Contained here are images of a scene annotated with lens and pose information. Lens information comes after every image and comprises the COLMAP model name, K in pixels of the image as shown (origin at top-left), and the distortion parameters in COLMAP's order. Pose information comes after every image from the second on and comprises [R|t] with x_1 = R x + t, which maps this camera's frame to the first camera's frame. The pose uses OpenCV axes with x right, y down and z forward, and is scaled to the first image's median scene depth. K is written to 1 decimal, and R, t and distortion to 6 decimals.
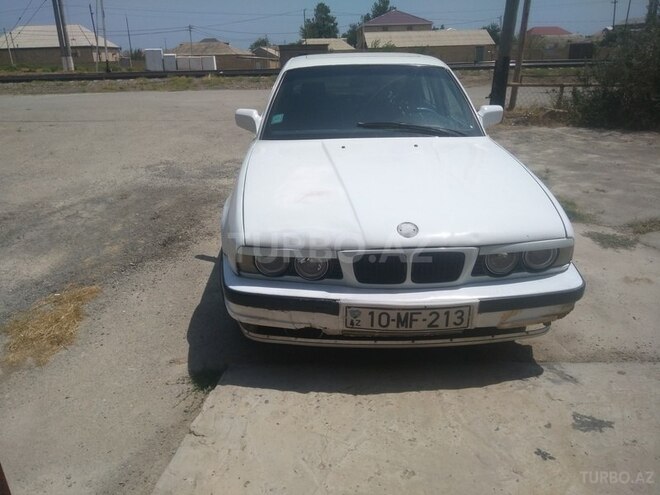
lens RADIAL K [[502.2, 0, 330.0], [0, 502.2, 247.5], [0, 0, 1]] dist [0.089097, -0.130831]
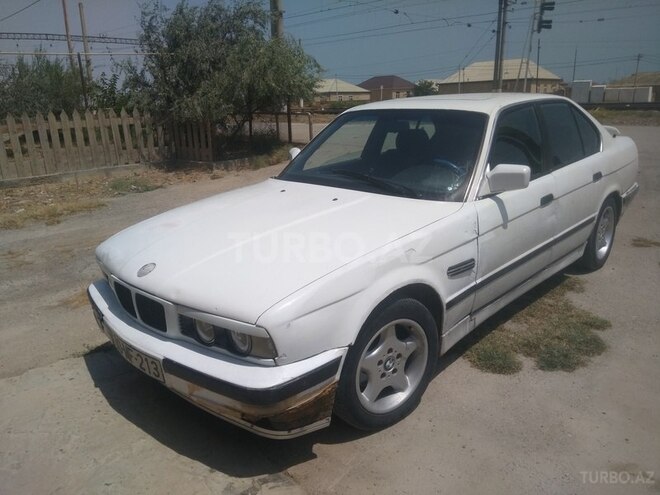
lens RADIAL K [[502.2, 0, 330.0], [0, 502.2, 247.5], [0, 0, 1]] dist [0.089097, -0.130831]
pose [[0.706430, 0.200796, -0.678703, 1.044296], [-0.237721, 0.970522, 0.039700, -0.196843], [0.666668, 0.133297, 0.733339, 0.437904]]
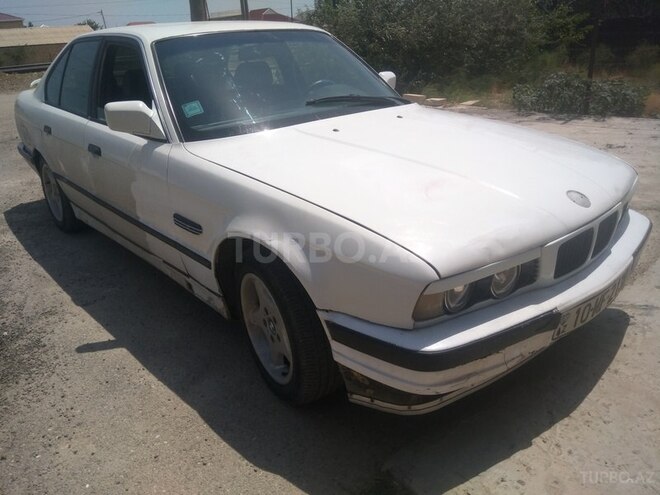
lens RADIAL K [[502.2, 0, 330.0], [0, 502.2, 247.5], [0, 0, 1]] dist [0.089097, -0.130831]
pose [[0.763711, -0.268176, 0.587220, -0.615513], [0.264356, 0.959783, 0.094512, -0.134104], [-0.588950, 0.083055, 0.803891, 0.532401]]
